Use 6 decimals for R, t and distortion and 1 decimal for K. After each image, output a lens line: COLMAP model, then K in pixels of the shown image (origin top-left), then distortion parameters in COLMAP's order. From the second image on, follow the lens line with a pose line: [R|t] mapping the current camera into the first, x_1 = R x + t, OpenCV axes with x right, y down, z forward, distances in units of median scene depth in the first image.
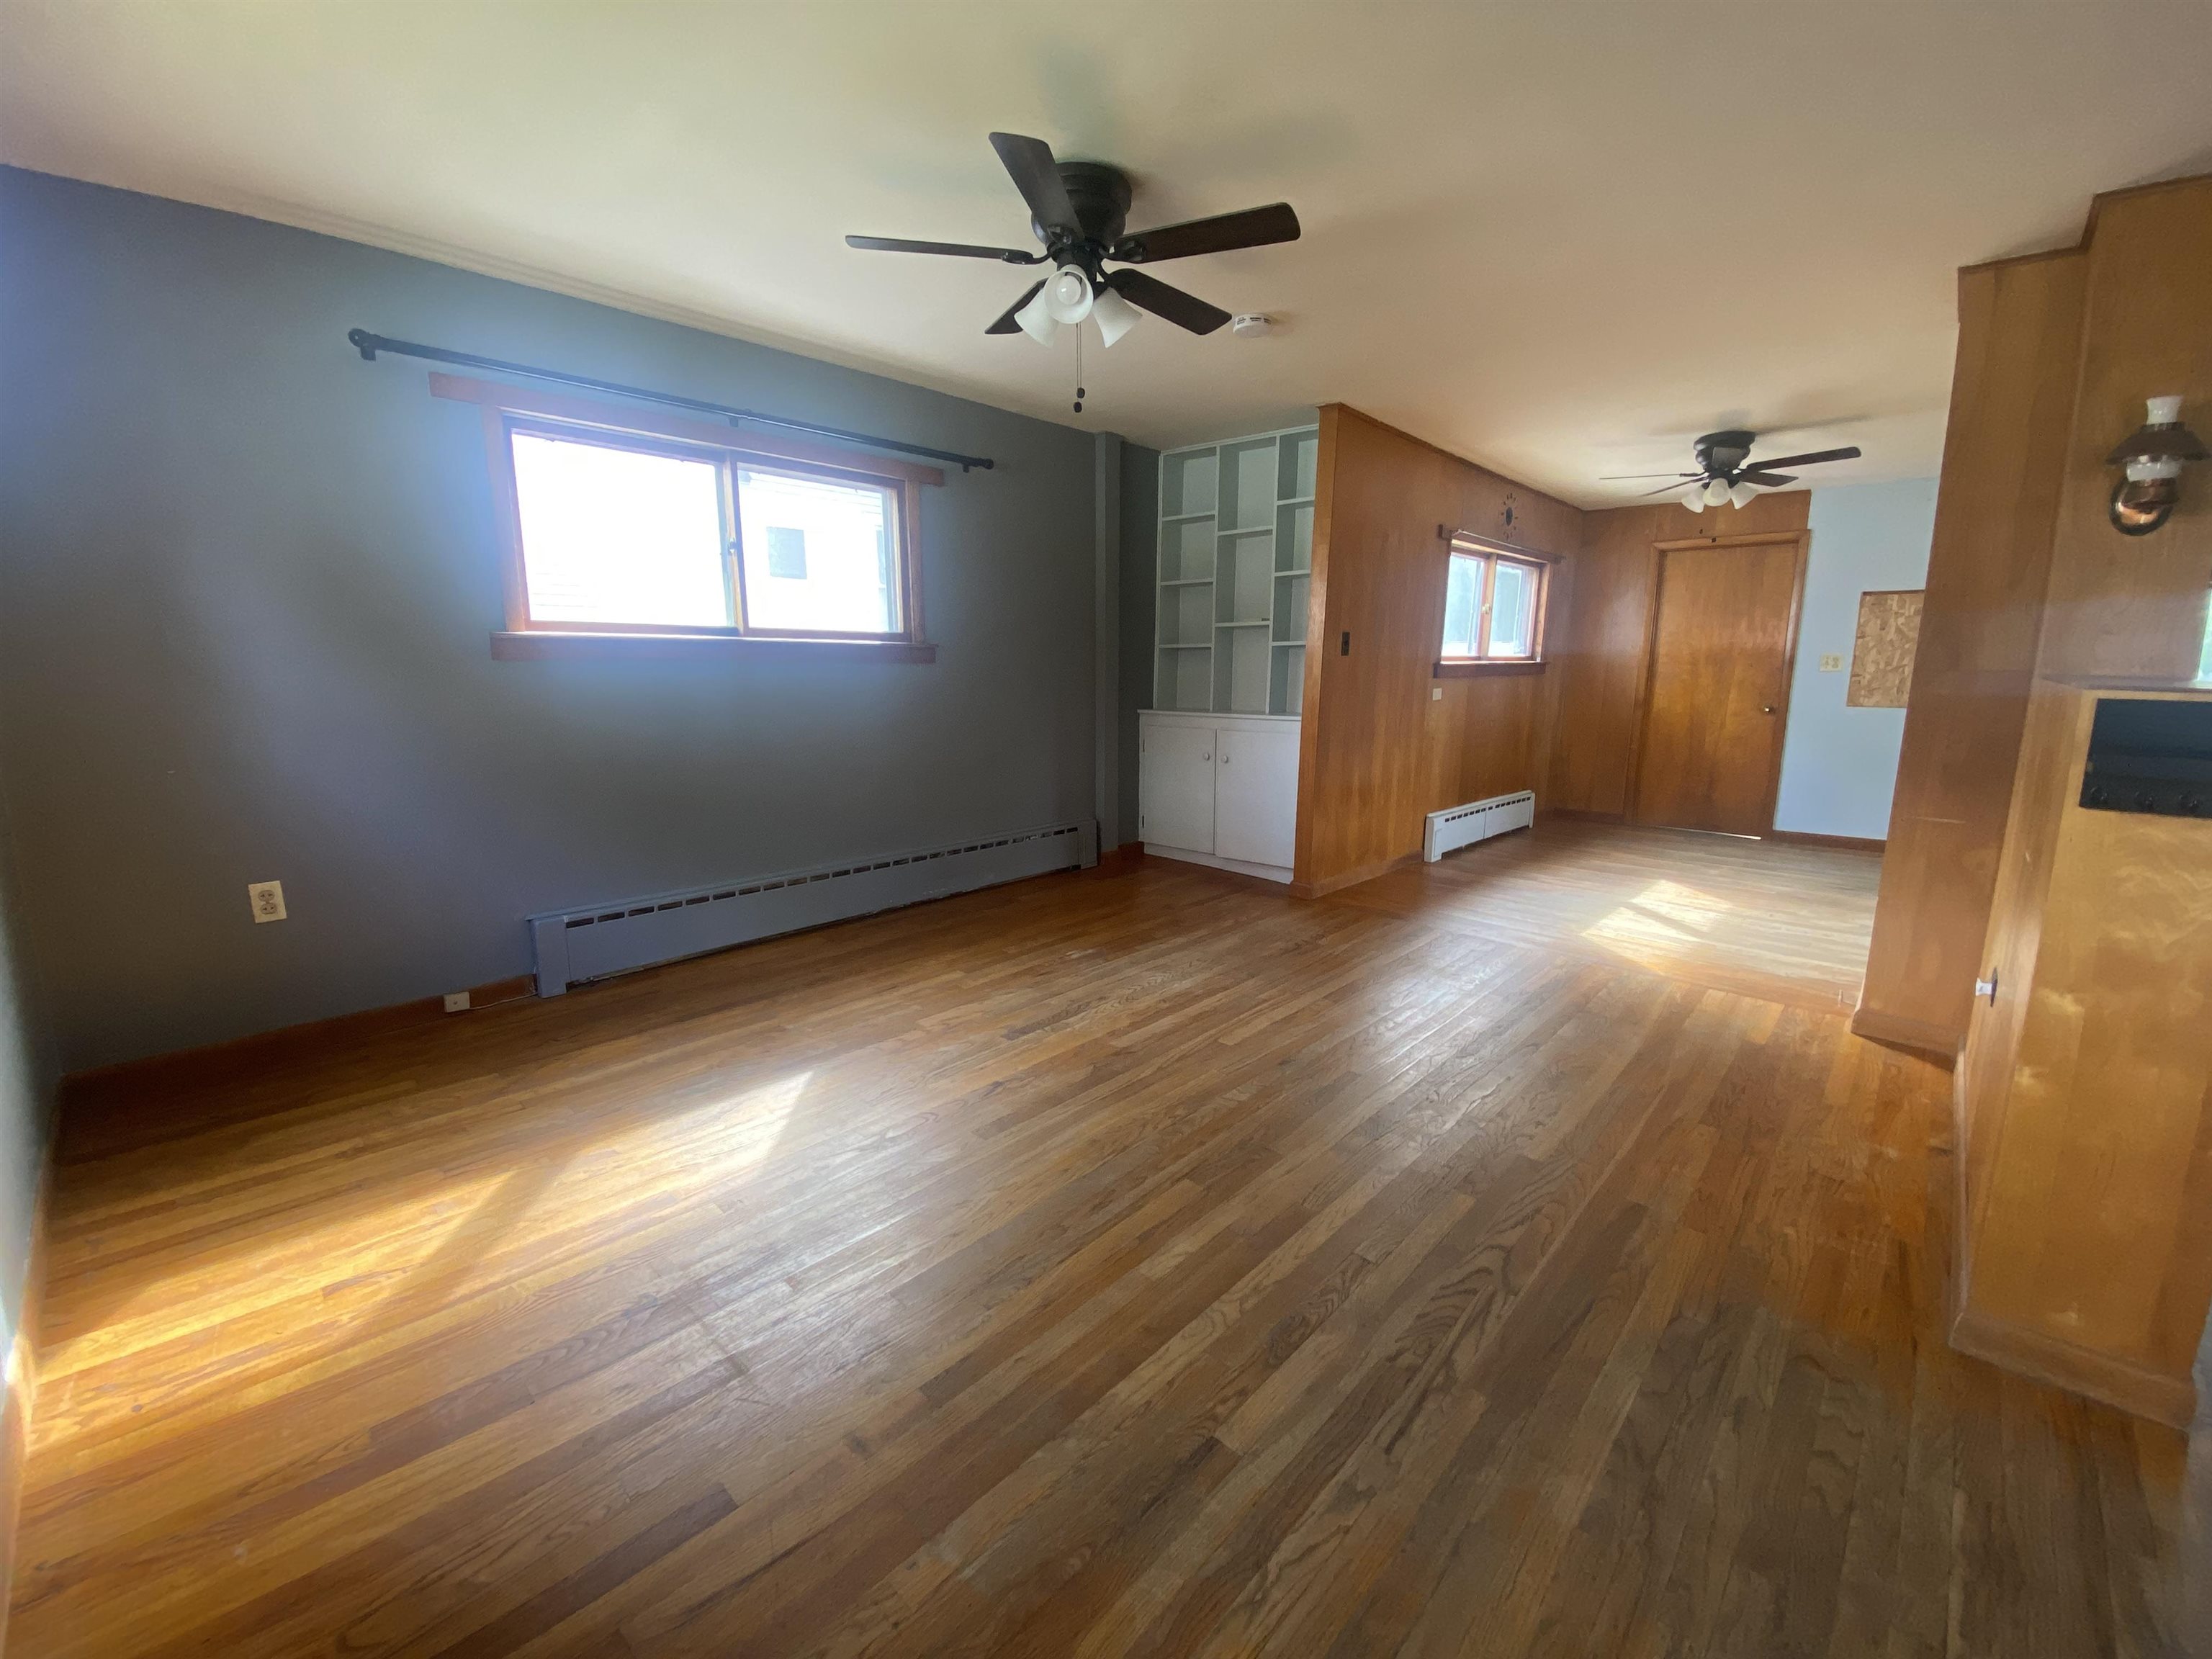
lens RADIAL K [[898.8, 0, 1100.4], [0, 898.8, 822.1], [0, 0, 1]] dist [0.042978, -0.033939]
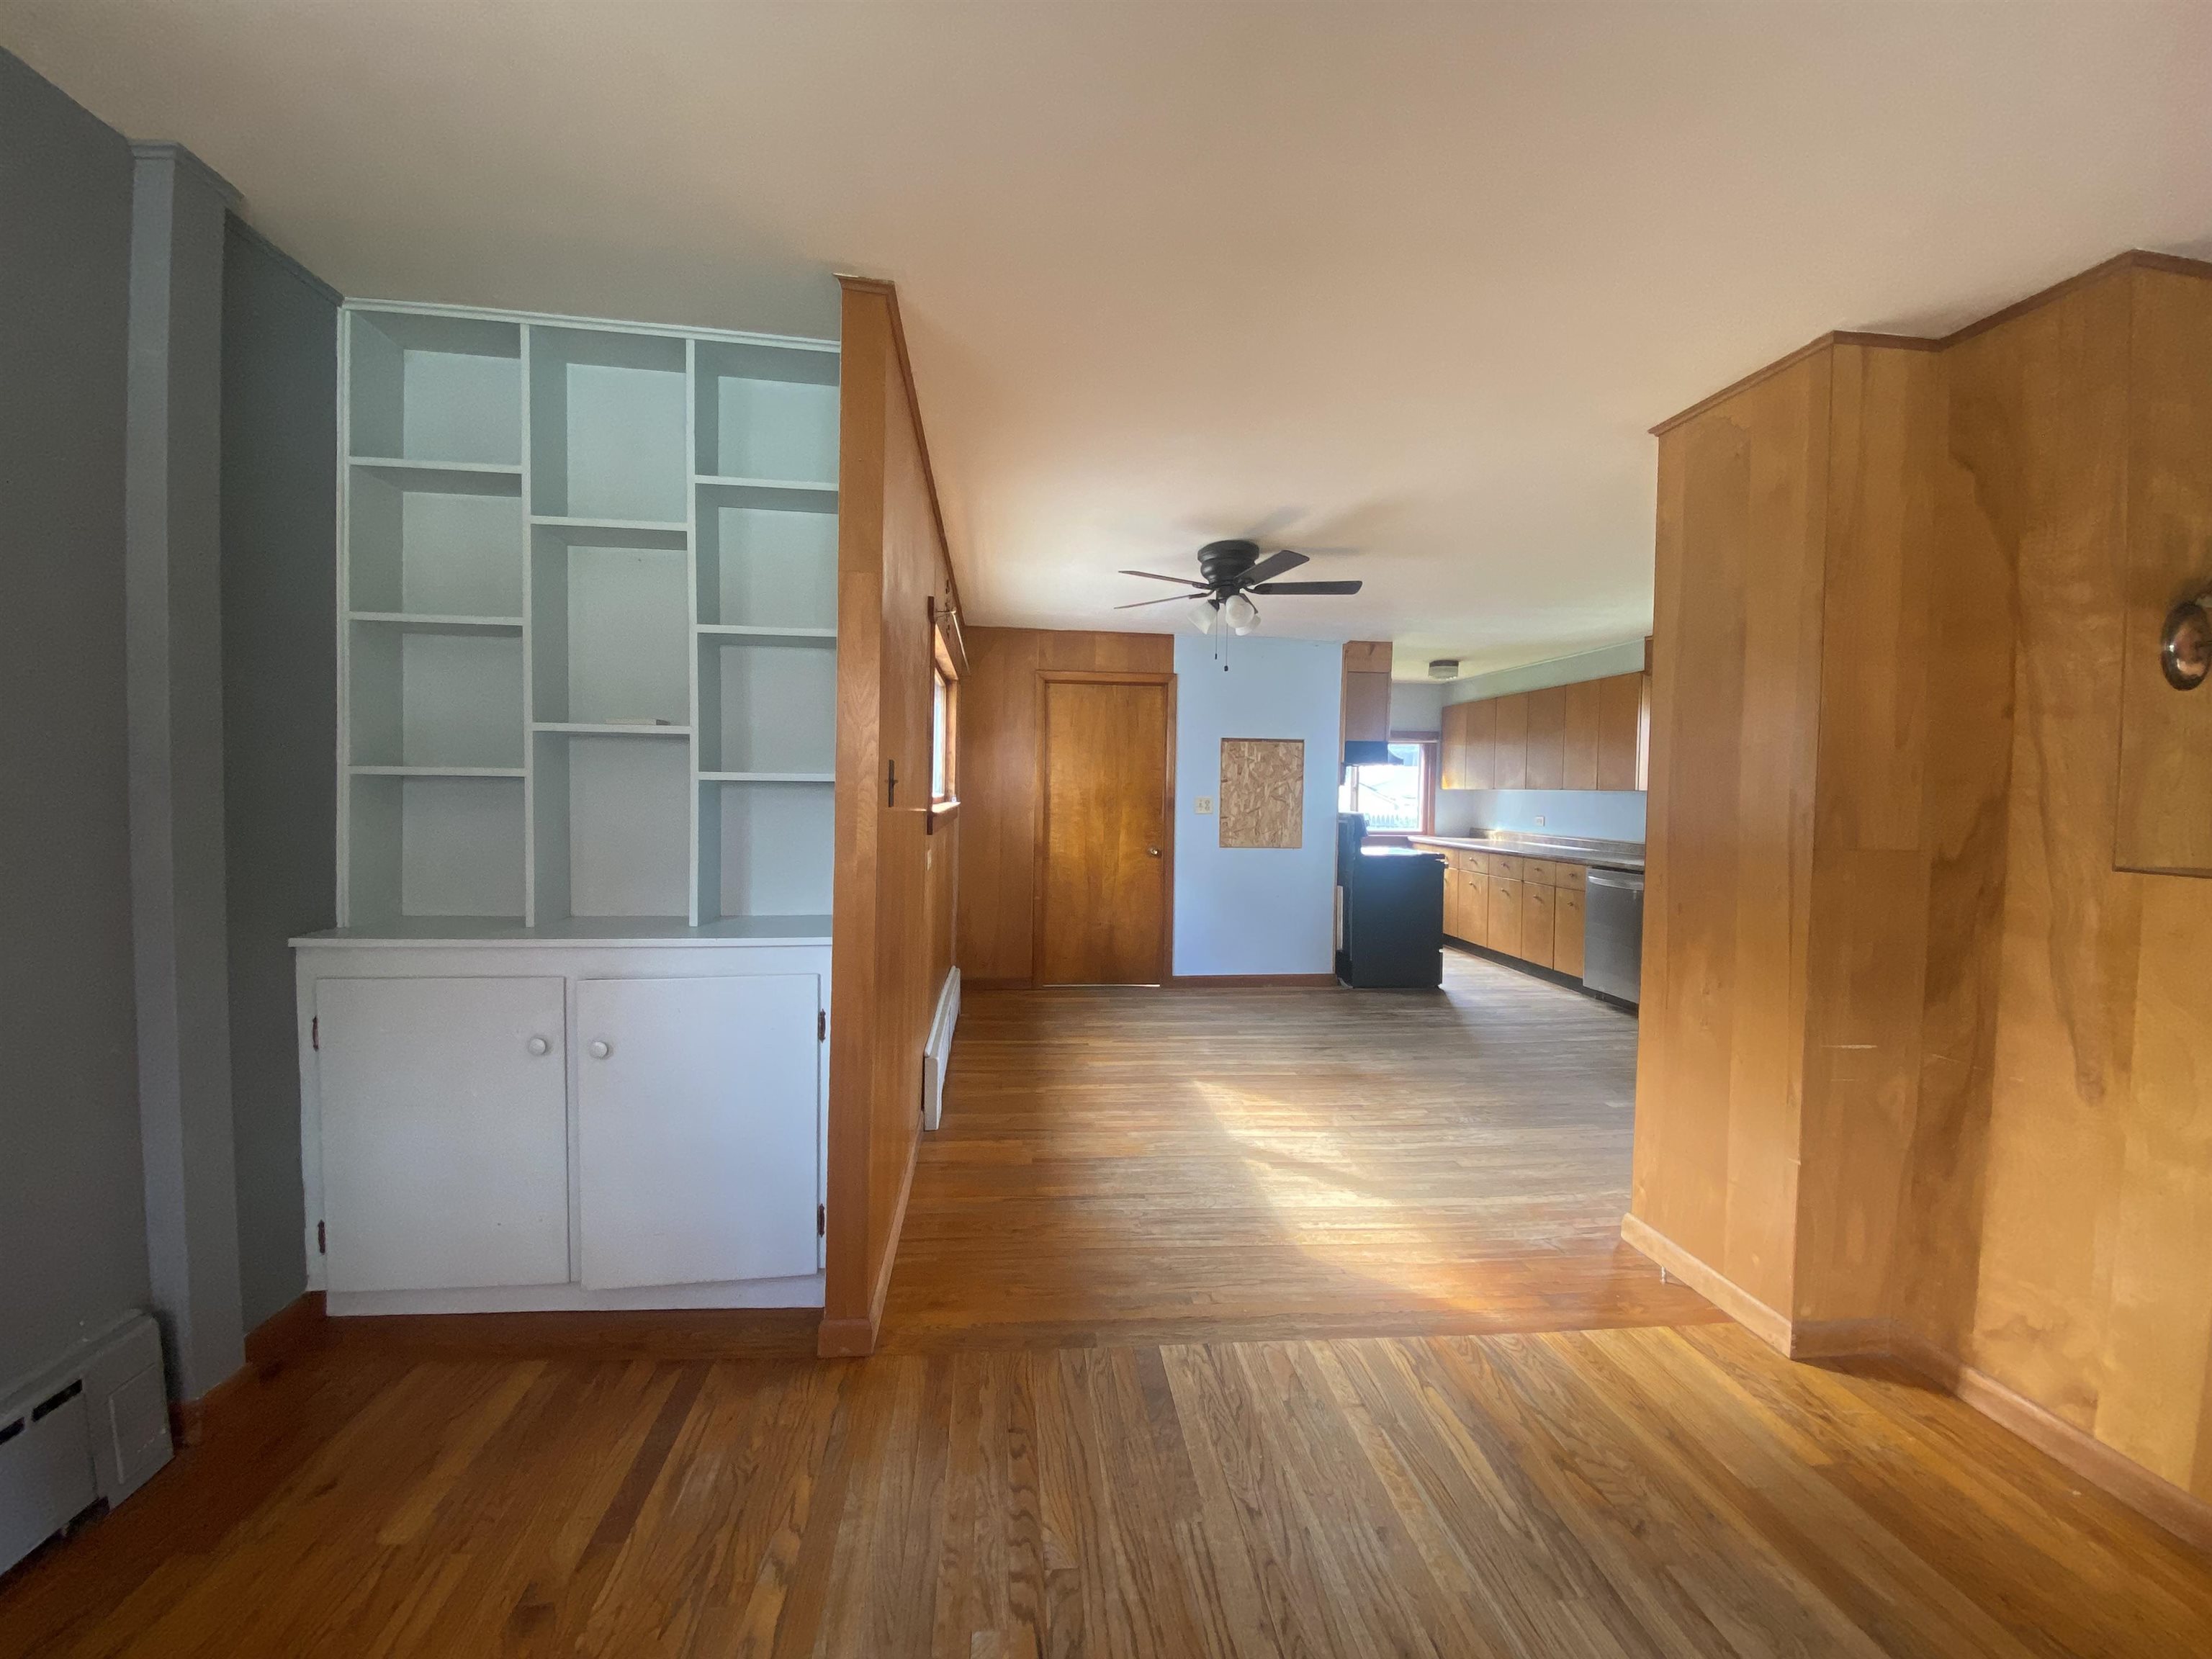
lens RADIAL K [[892.2, 0, 1100.9], [0, 892.2, 824.3], [0, 0, 1]] dist [0.048302, -0.033521]
pose [[0.652025, -0.020904, 0.757909, -0.025079], [0.119008, 0.990051, -0.075075, -0.122996], [-0.748800, 0.139148, 0.648026, 0.589995]]
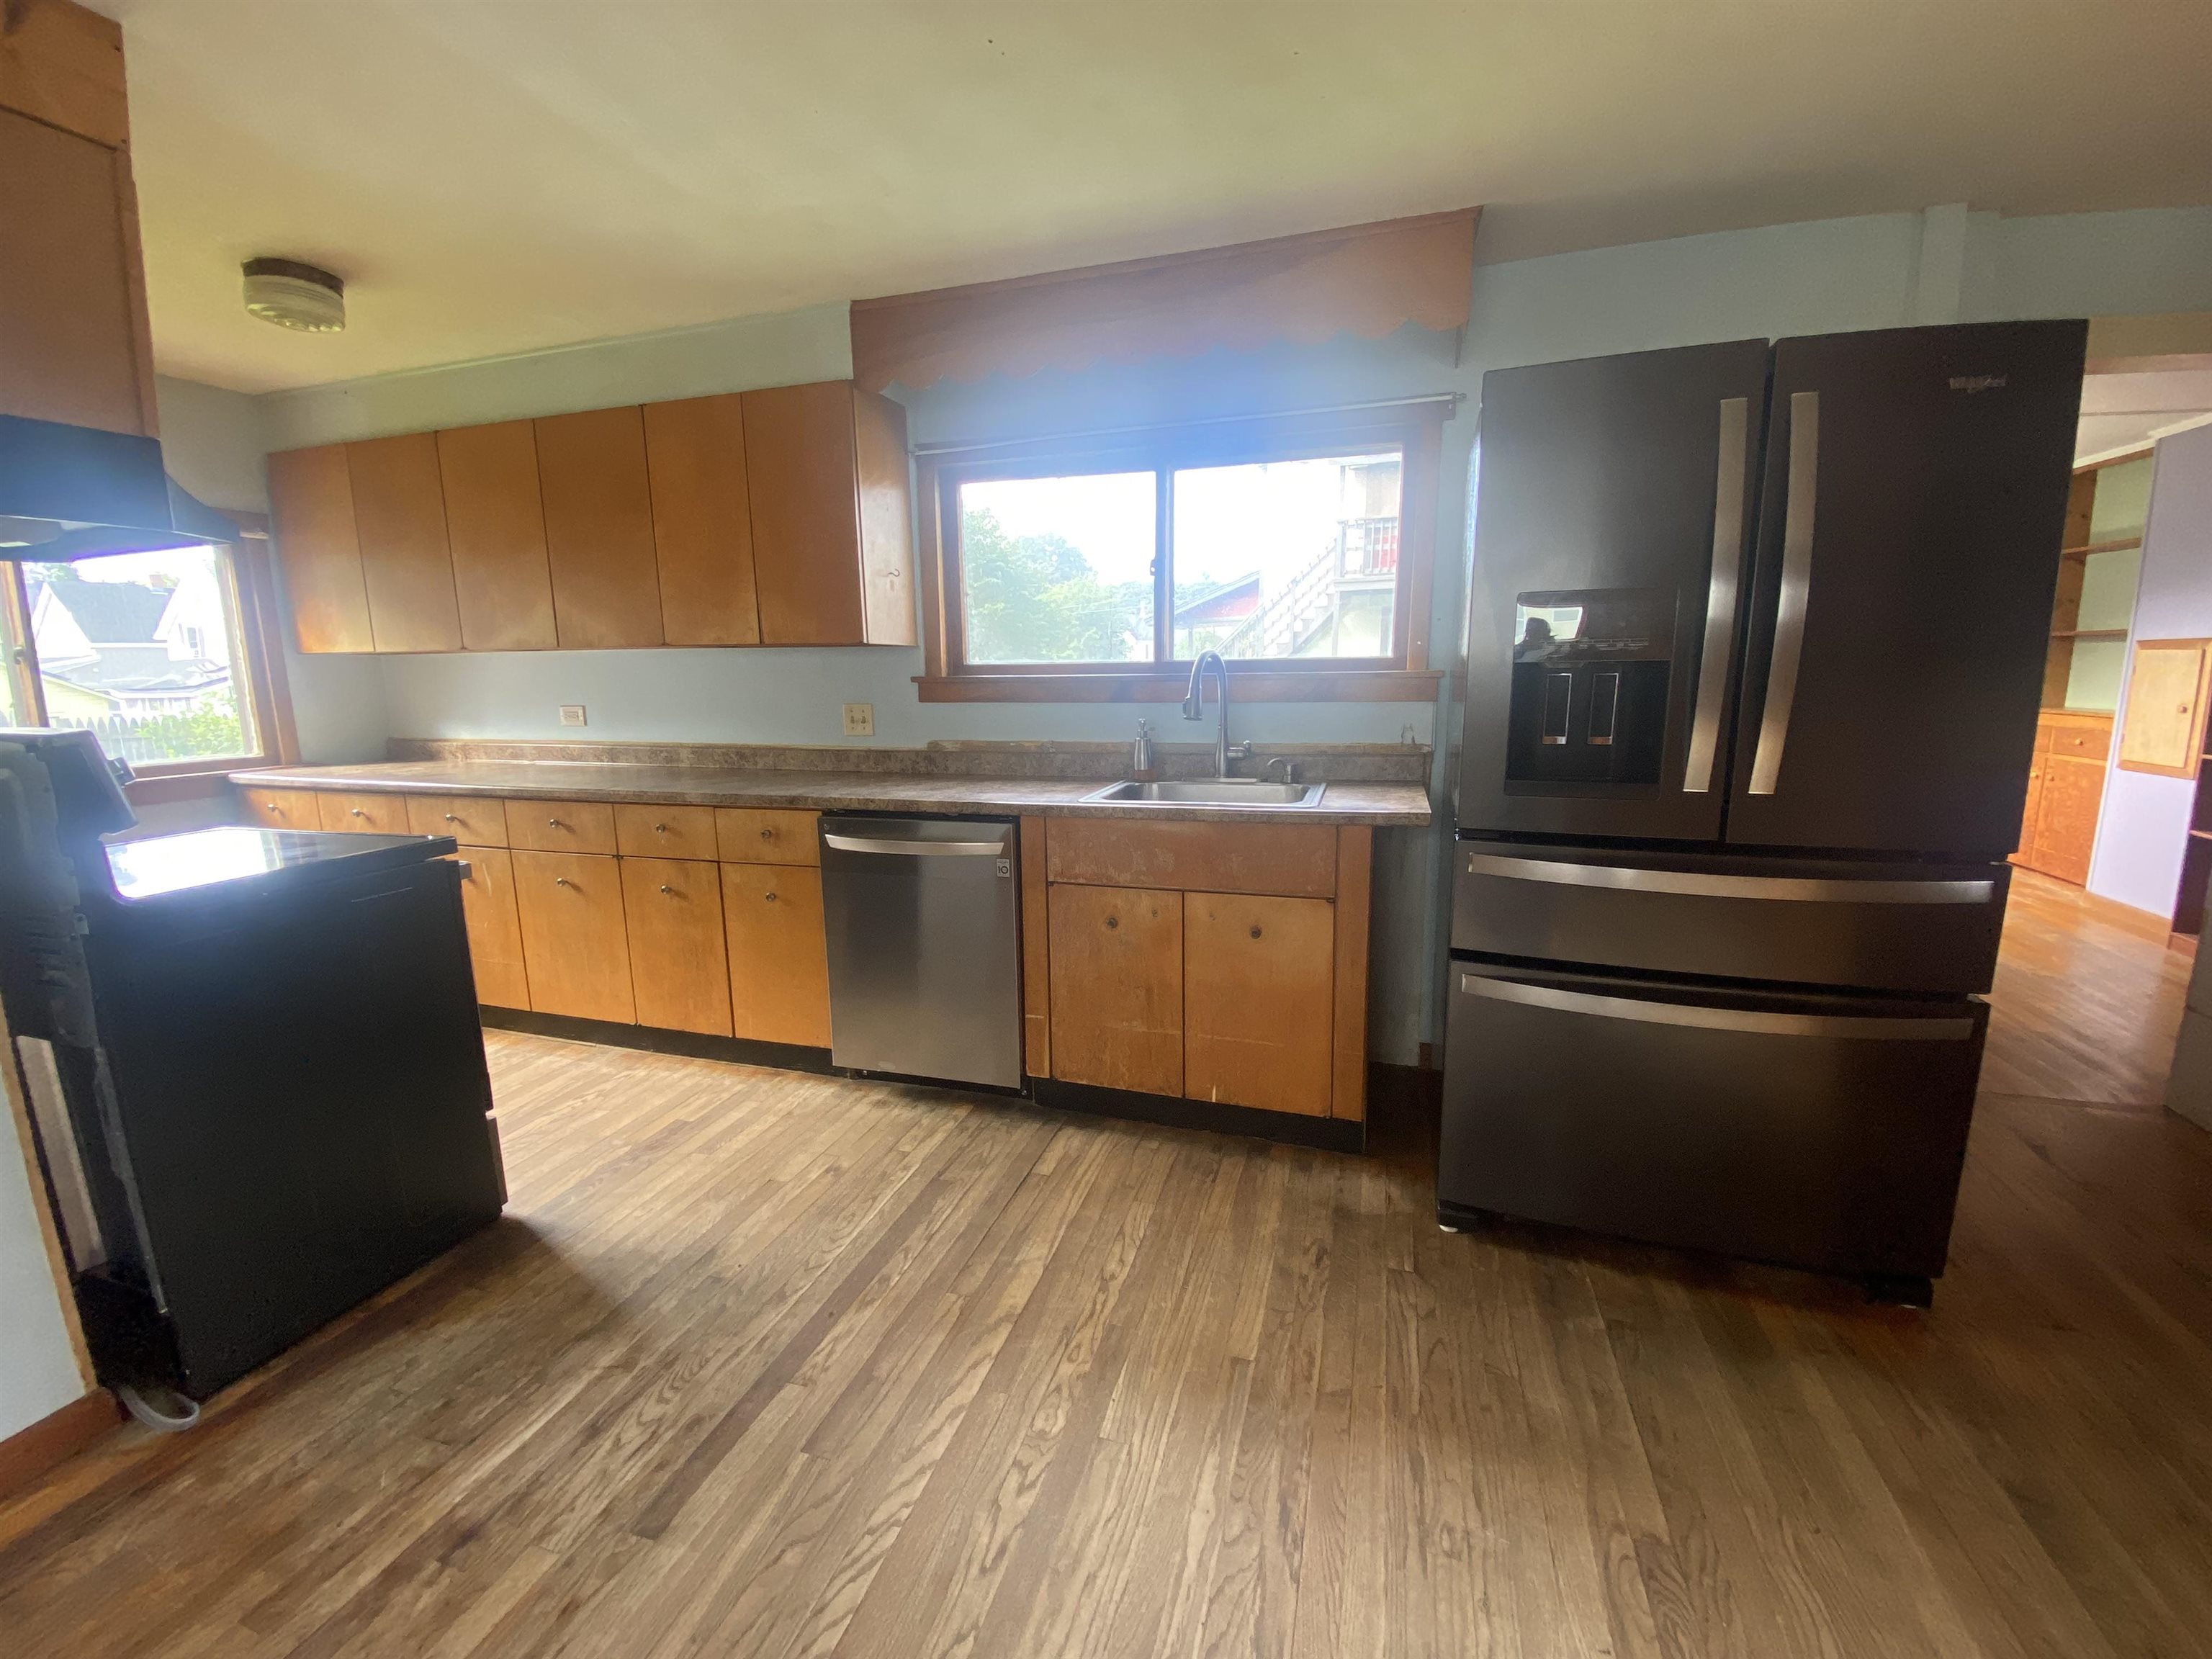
lens RADIAL K [[892.2, 0, 1100.9], [0, 892.2, 824.3], [0, 0, 1]] dist [0.048302, -0.033521]
pose [[-0.430446, -0.146105, 0.890713, 0.786629], [0.168391, 0.956489, 0.238271, -0.176612], [-0.886770, 0.252551, -0.387114, 0.967857]]
